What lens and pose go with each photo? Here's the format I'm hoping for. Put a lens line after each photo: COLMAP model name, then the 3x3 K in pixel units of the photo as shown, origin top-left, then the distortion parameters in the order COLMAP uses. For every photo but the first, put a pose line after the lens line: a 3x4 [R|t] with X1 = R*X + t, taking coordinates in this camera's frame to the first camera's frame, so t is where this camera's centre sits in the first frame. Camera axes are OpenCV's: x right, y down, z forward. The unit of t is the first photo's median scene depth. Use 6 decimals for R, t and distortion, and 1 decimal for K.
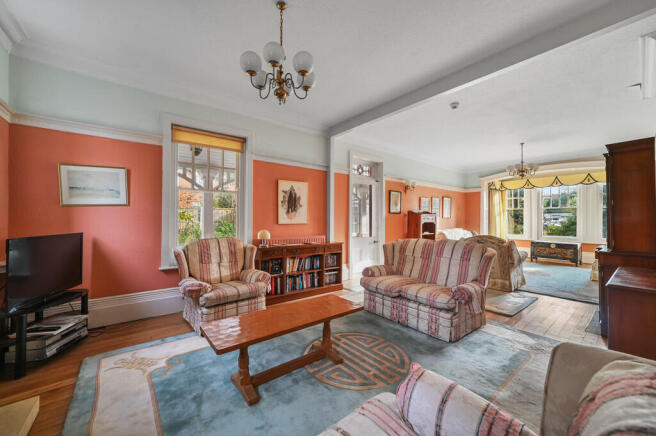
lens RADIAL K [[255.6, 0, 327.5], [0, 255.6, 222.4], [0, 0, 1]] dist [-0.011187, 0.002629]
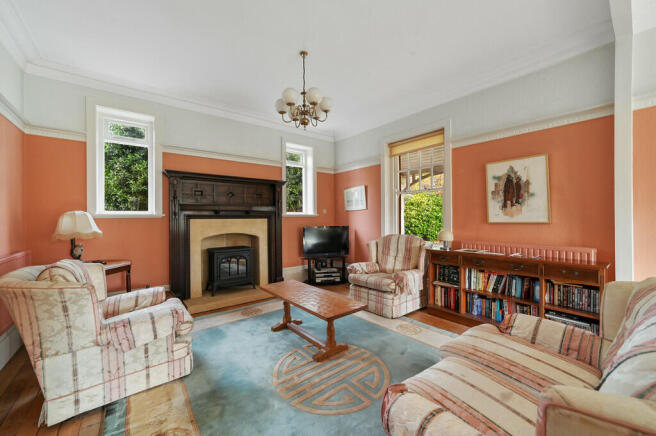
lens RADIAL K [[255.6, 0, 327.6], [0, 255.6, 226.5], [0, 0, 1]] dist [-0.011187, 0.002629]
pose [[0.014900, 0.031344, -0.999398, 0.541372], [0.000232, 0.999508, 0.031351, -0.007894], [0.999889, -0.000699, 0.014885, 0.531633]]
